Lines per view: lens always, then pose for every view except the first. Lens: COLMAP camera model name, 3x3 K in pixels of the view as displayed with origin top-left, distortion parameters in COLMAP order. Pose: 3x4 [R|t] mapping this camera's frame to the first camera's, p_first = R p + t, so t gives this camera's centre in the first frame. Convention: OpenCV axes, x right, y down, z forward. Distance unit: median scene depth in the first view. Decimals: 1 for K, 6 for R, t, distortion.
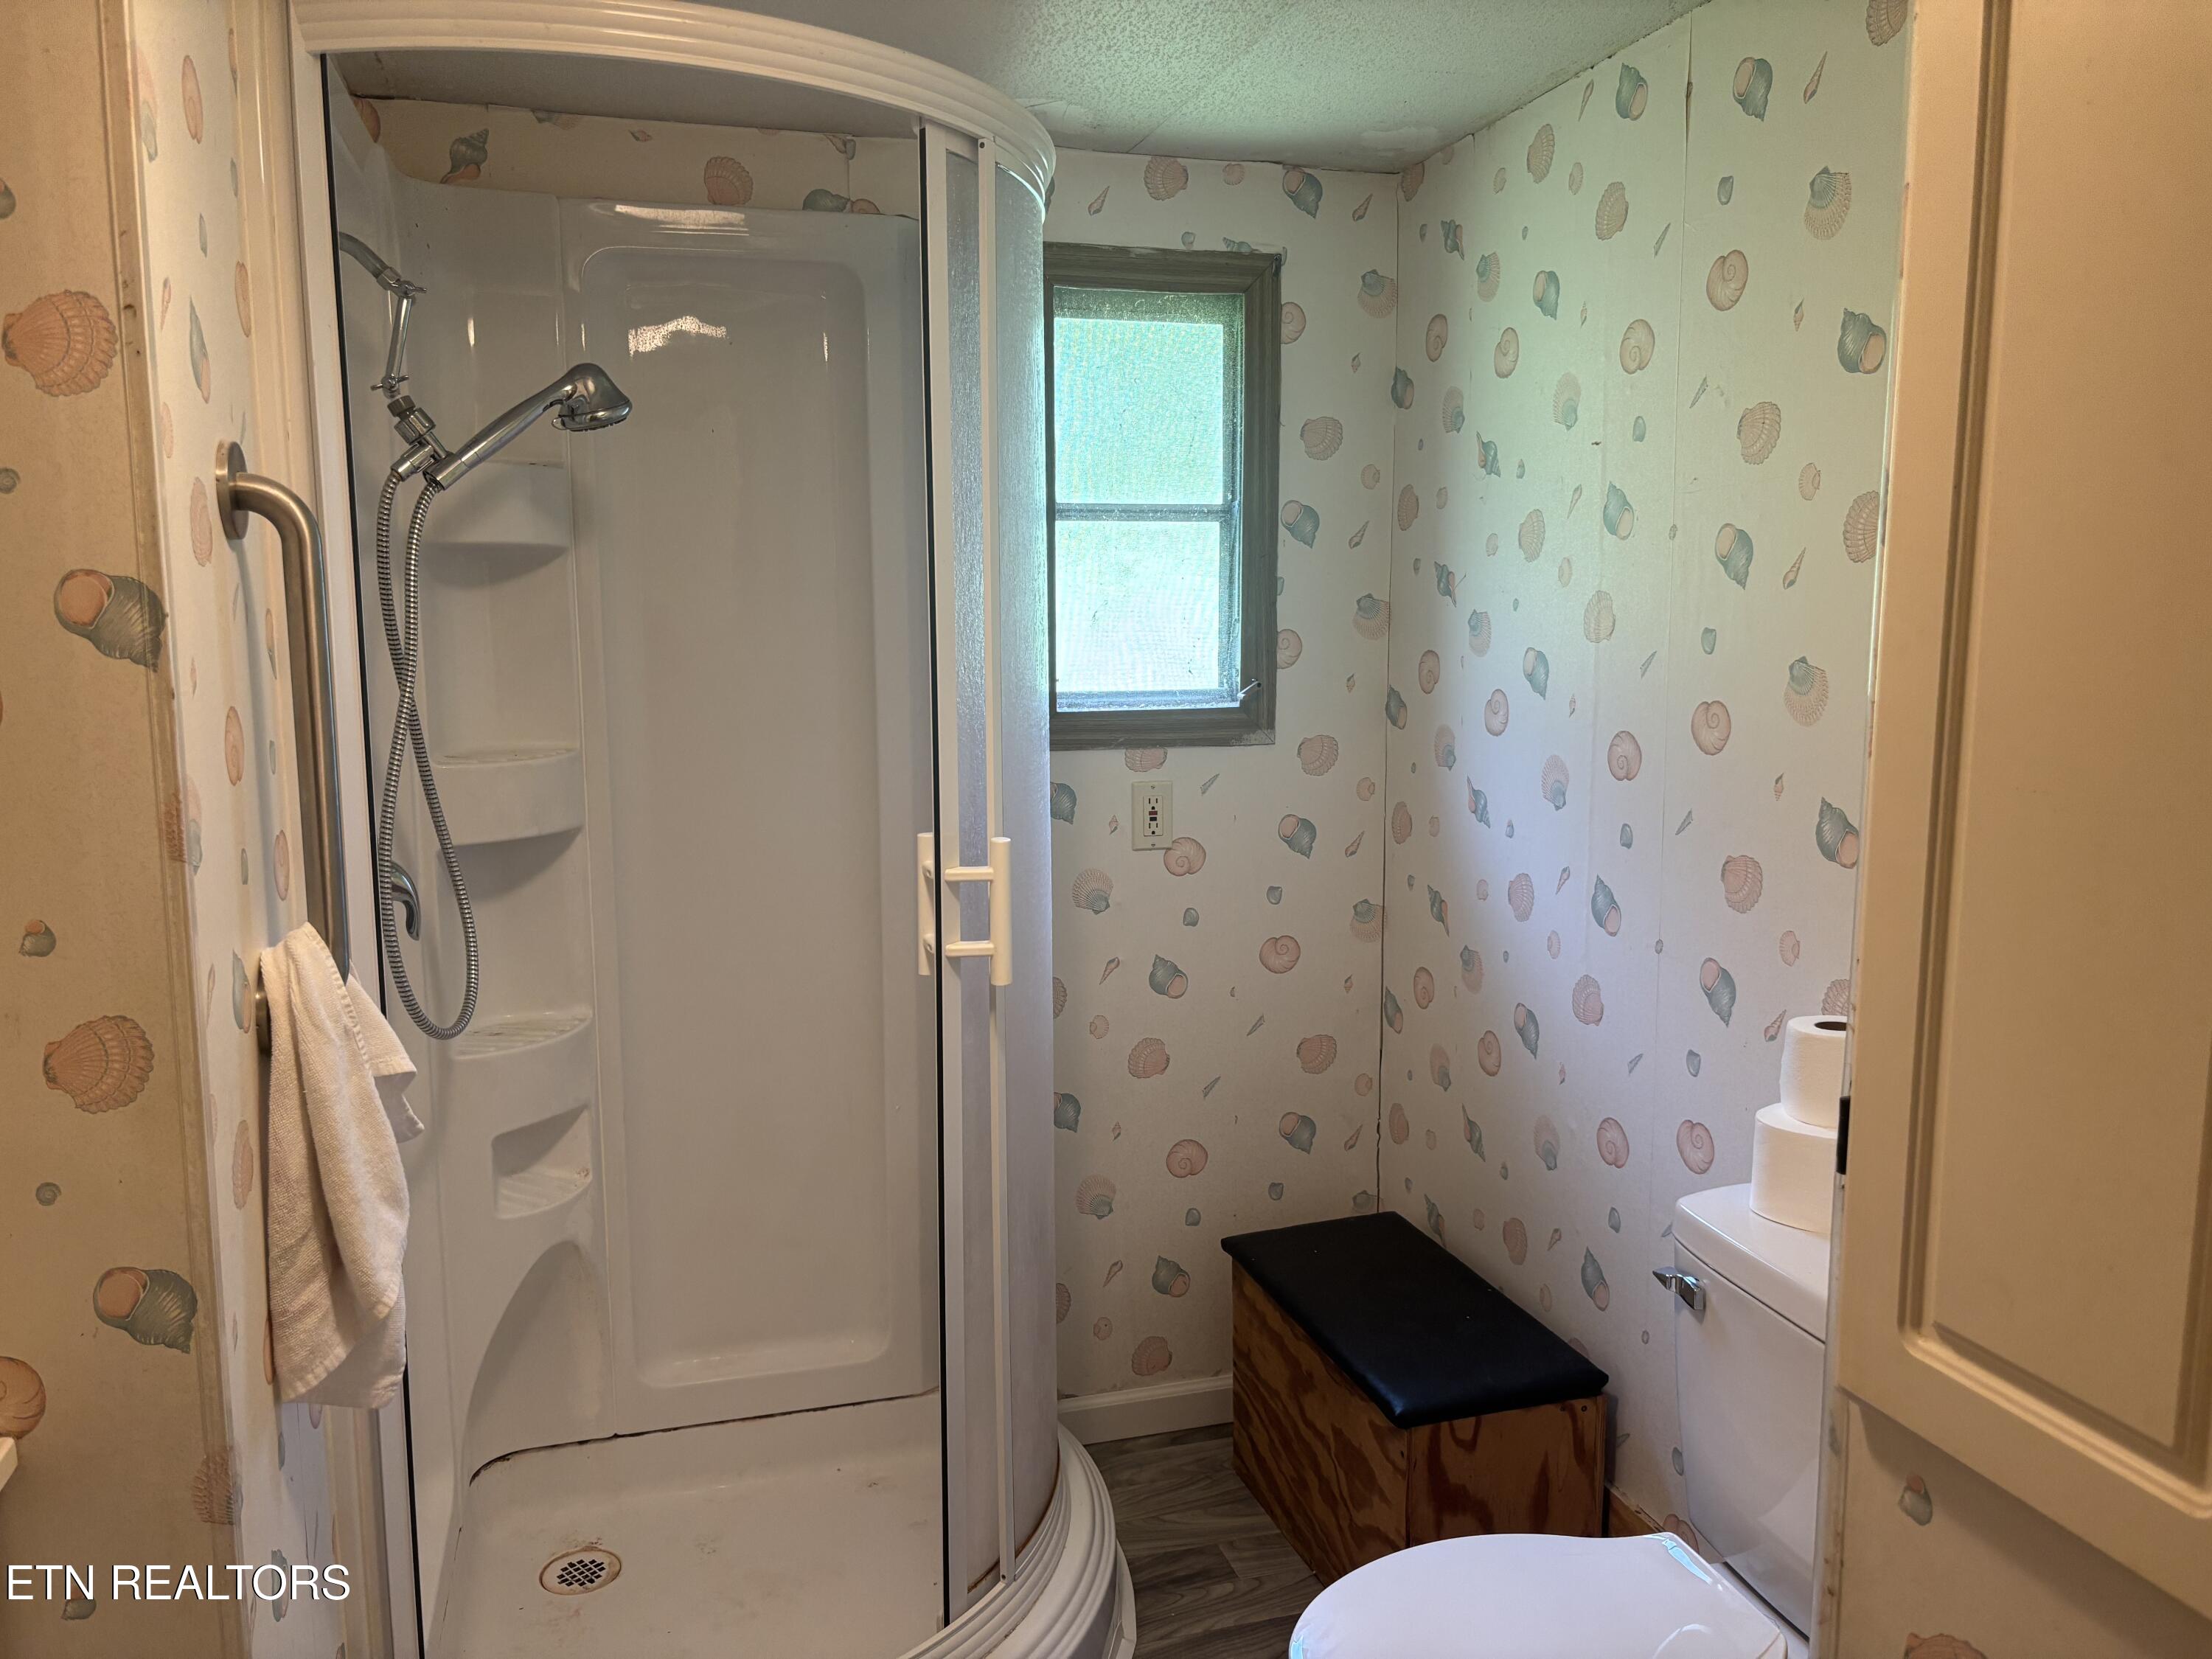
lens RADIAL K [[1690.0, 0, 1106.0], [0, 1690.0, 829.5], [0, 0, 1]] dist [0.037556, -0.050957]
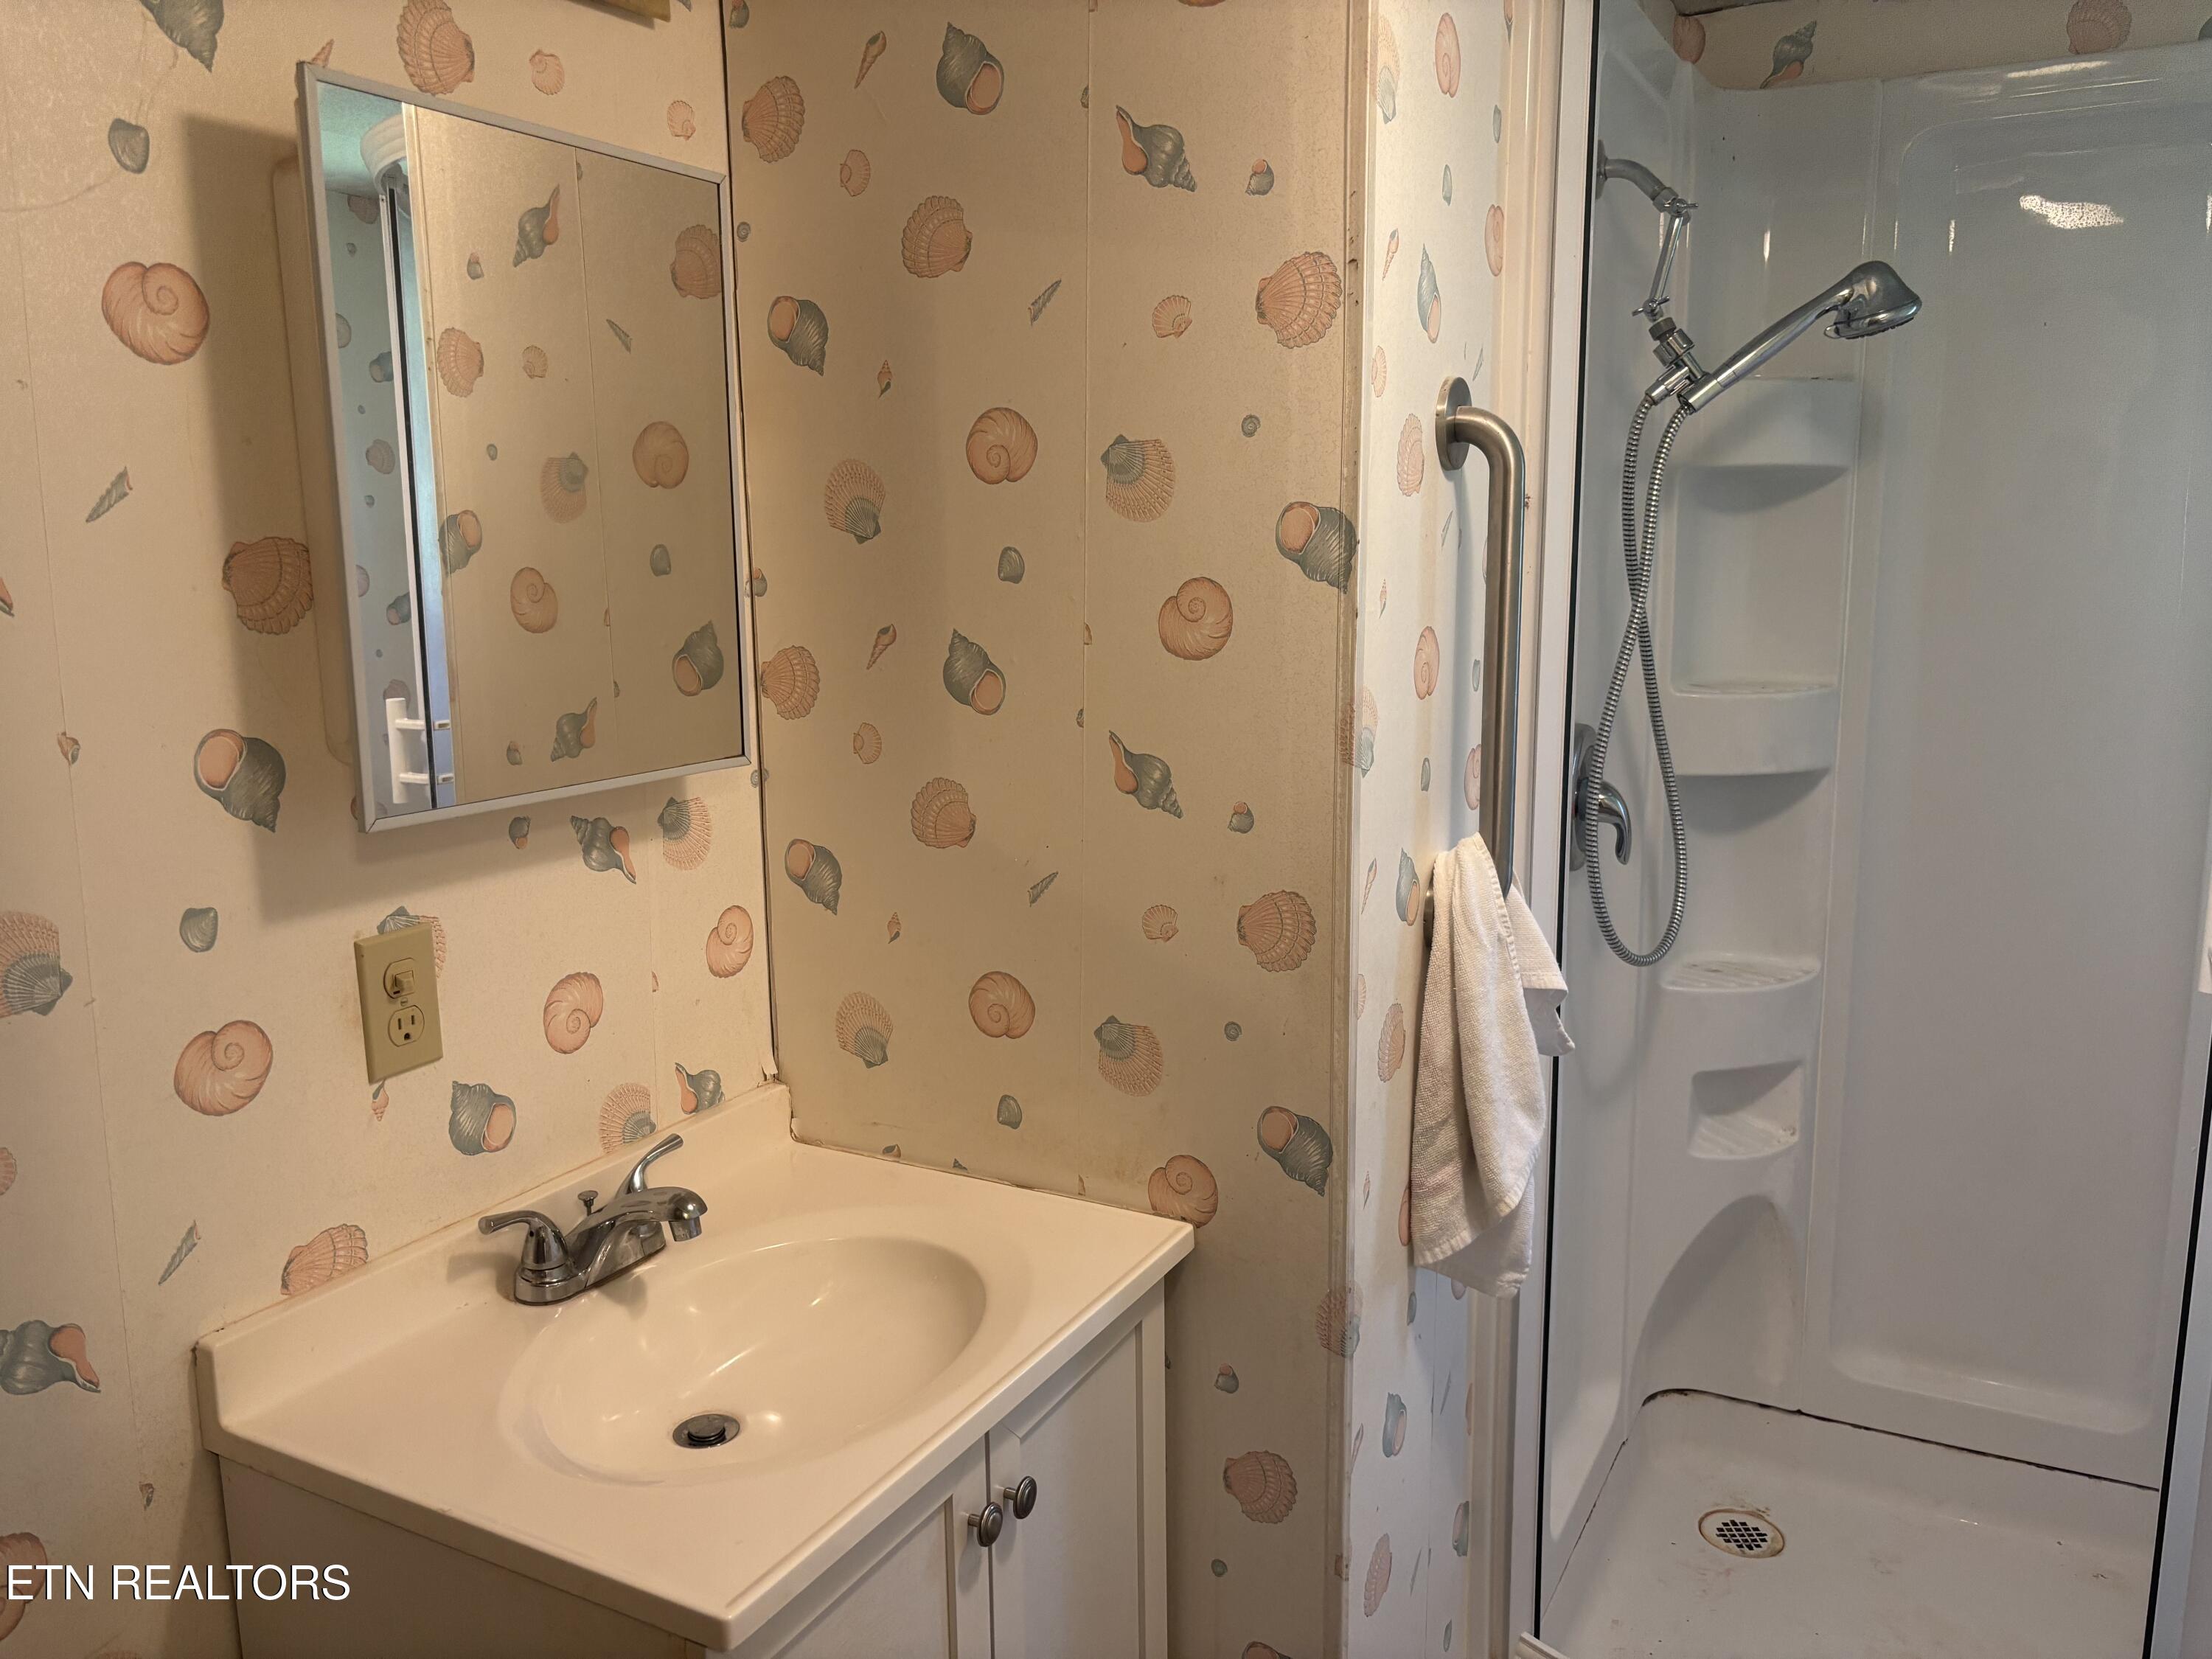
lens RADIAL K [[1690.0, 0, 1106.0], [0, 1690.0, 829.5], [0, 0, 1]] dist [0.037556, -0.050957]
pose [[0.702378, 0.119279, -0.701739, 0.107680], [-0.089238, 0.992837, 0.079439, -0.010404], [0.706188, 0.006825, 0.707991, 0.085745]]
